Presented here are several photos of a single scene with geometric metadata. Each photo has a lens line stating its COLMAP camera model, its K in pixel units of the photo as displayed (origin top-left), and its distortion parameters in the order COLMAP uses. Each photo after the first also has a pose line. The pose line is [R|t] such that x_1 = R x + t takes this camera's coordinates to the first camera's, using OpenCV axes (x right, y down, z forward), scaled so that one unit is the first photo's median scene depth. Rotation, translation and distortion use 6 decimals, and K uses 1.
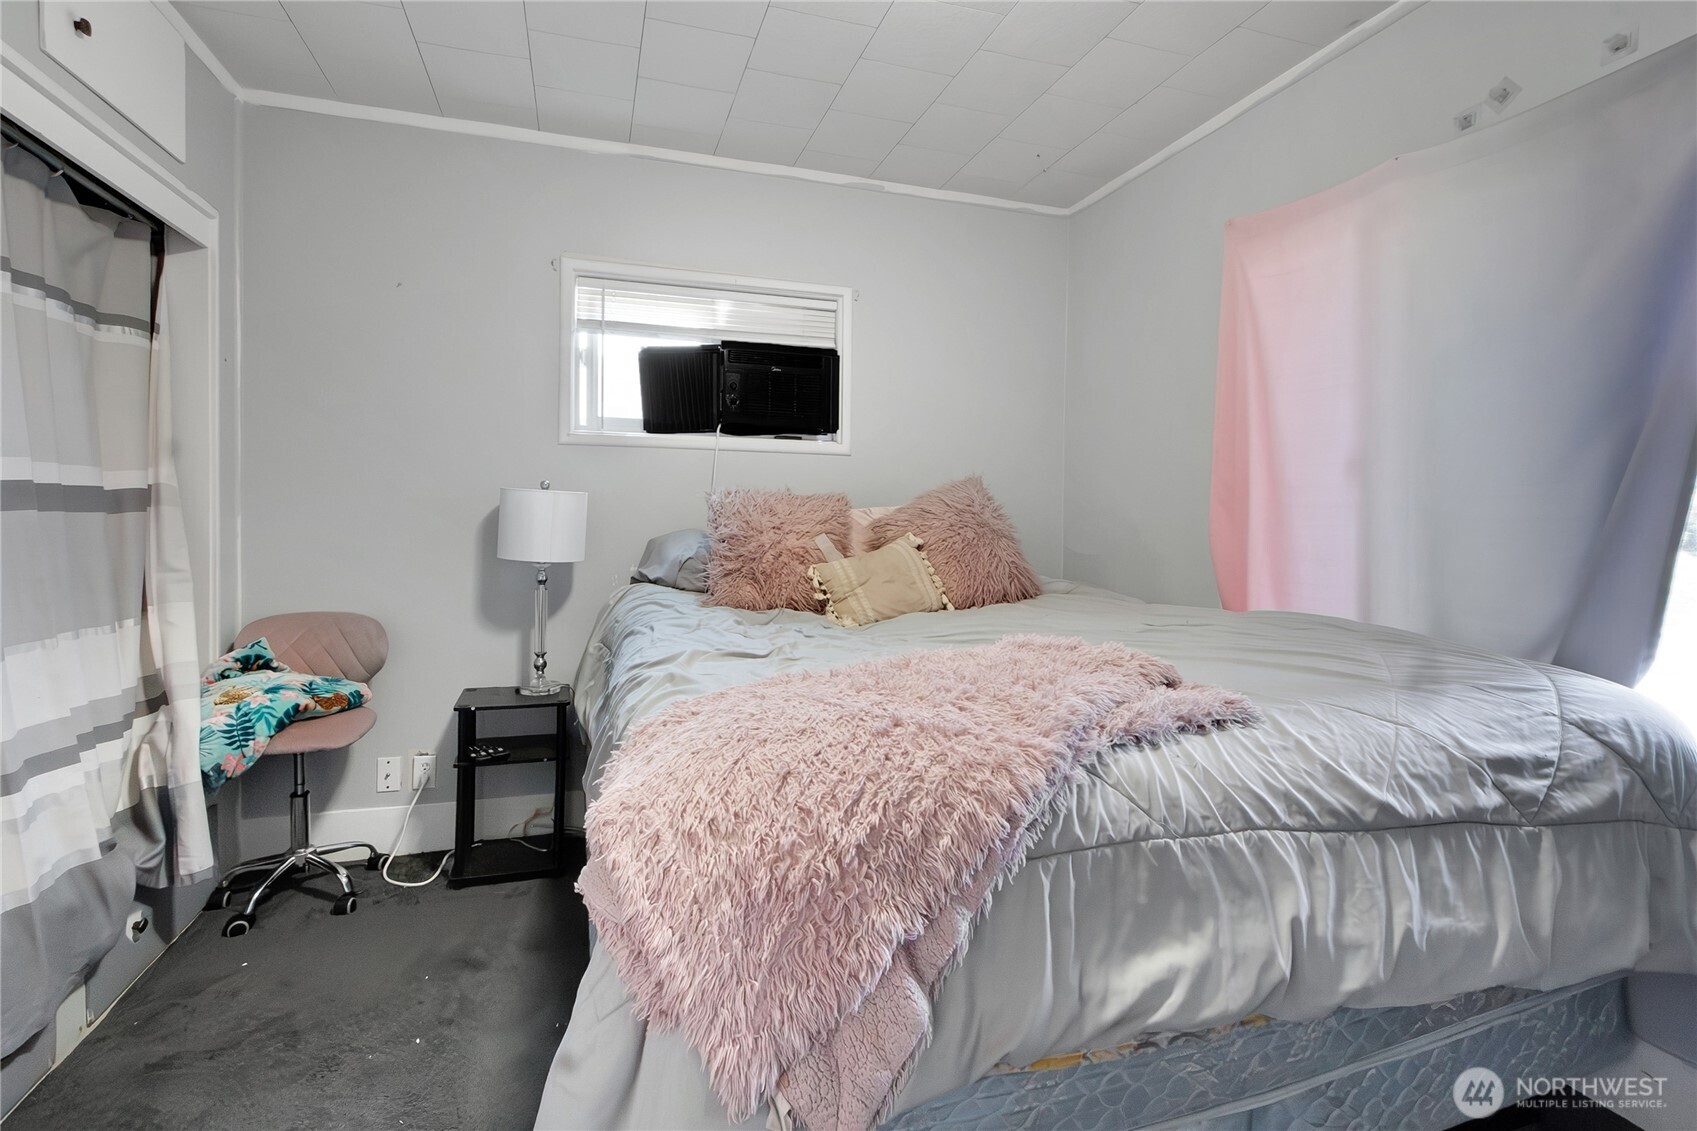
lens RADIAL K [[790.2, 0, 835.2], [0, 790.2, 515.9], [0, 0, 1]] dist [0.003326, -0.000201]
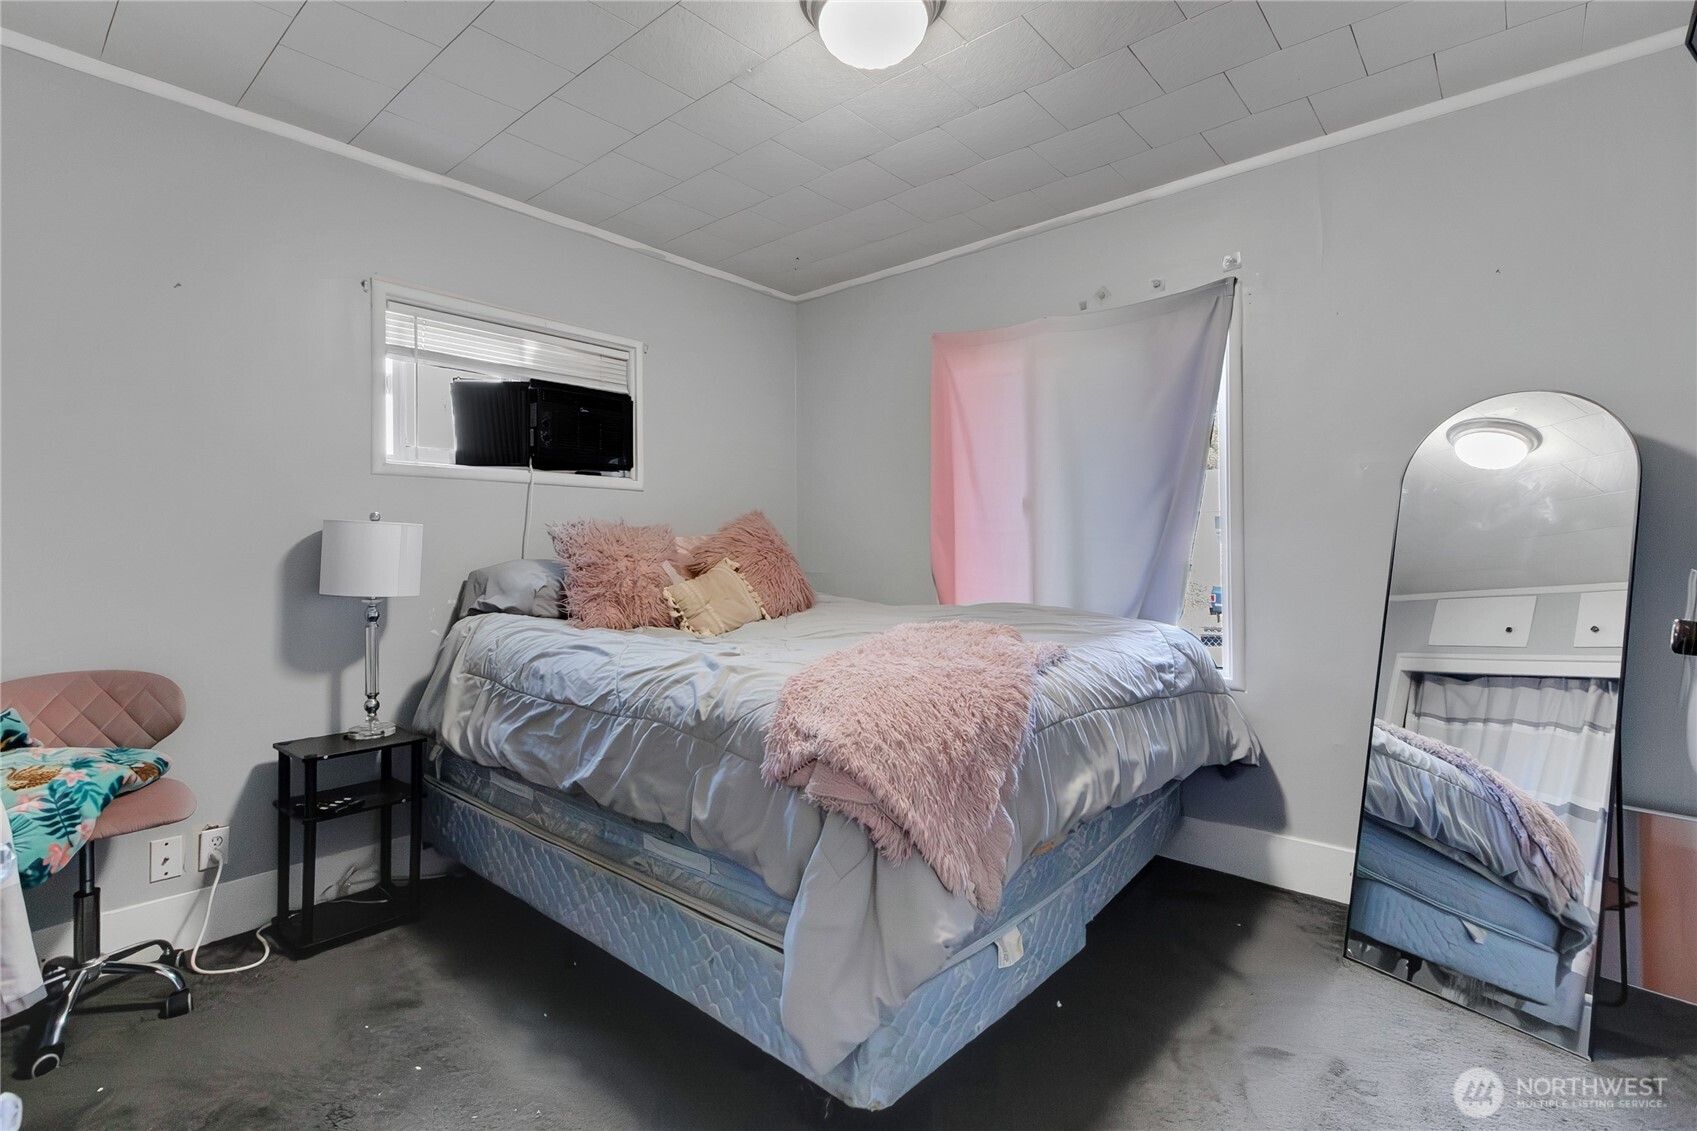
lens RADIAL K [[790.2, 0, 835.2], [0, 790.2, 515.9], [0, 0, 1]] dist [0.003326, -0.000201]
pose [[0.851458, 0.004037, 0.524407, -0.426781], [0.015504, 0.999340, -0.032866, -0.000243], [-0.524194, 0.036114, 0.850833, -0.114780]]
